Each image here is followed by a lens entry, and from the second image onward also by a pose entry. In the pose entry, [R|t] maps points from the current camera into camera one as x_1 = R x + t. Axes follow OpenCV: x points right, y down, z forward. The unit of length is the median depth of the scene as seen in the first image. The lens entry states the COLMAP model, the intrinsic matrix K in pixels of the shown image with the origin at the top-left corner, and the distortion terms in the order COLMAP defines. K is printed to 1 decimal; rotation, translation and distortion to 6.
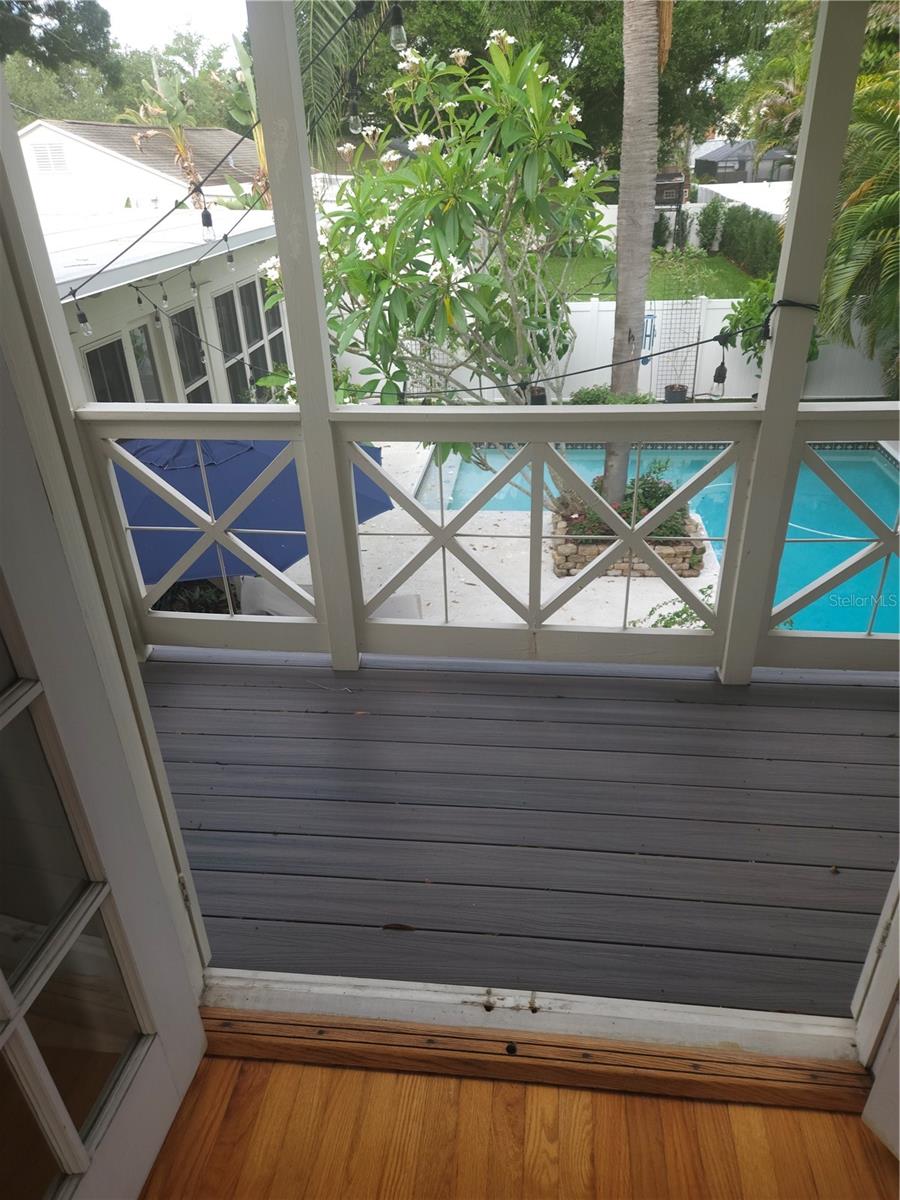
lens RADIAL K [[803.6, 0, 454.2], [0, 803.6, 601.1], [0, 0, 1]] dist [0.054619, -0.000861]
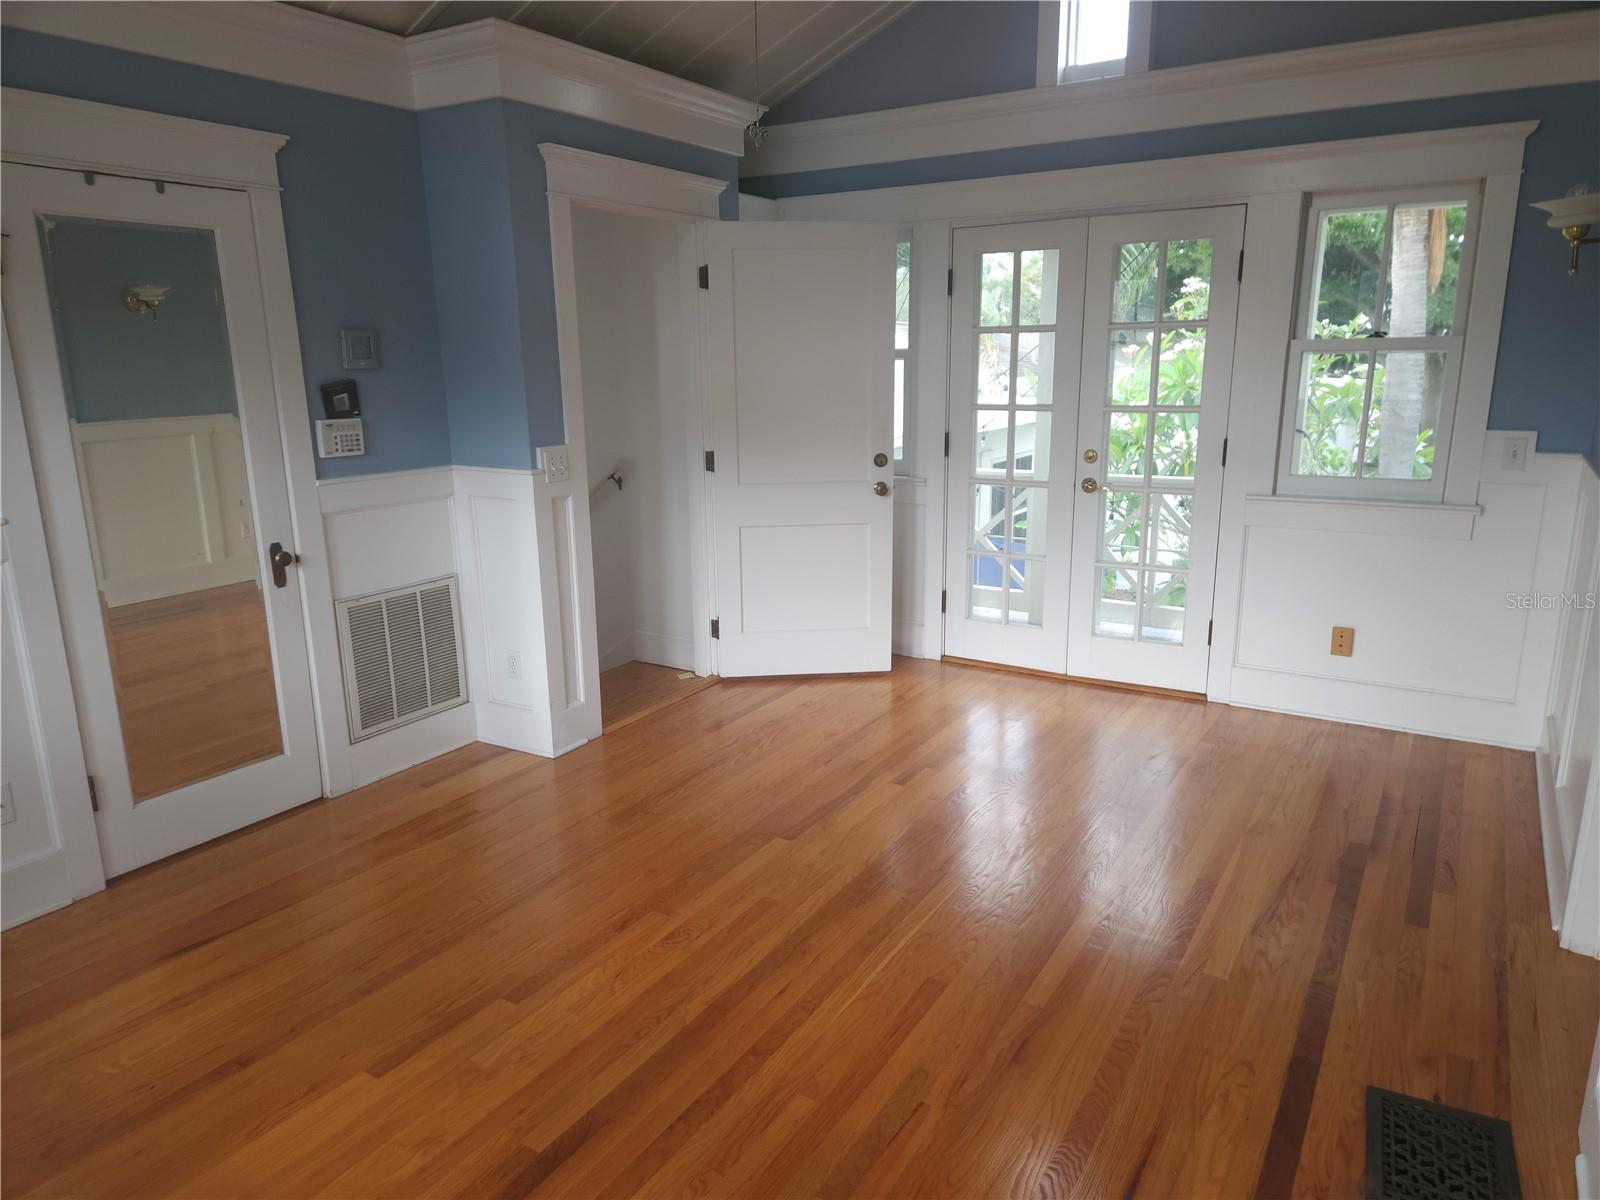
lens RADIAL K [[1071.5, 0, 801.6], [0, 1071.5, 601.5], [0, 0, 1]] dist [0.054619, -0.000861]
pose [[0.901669, 0.117357, -0.416196, 0.145146], [-0.223991, 0.950040, -0.217377, 0.253193], [0.369892, 0.289226, 0.882909, -0.474849]]
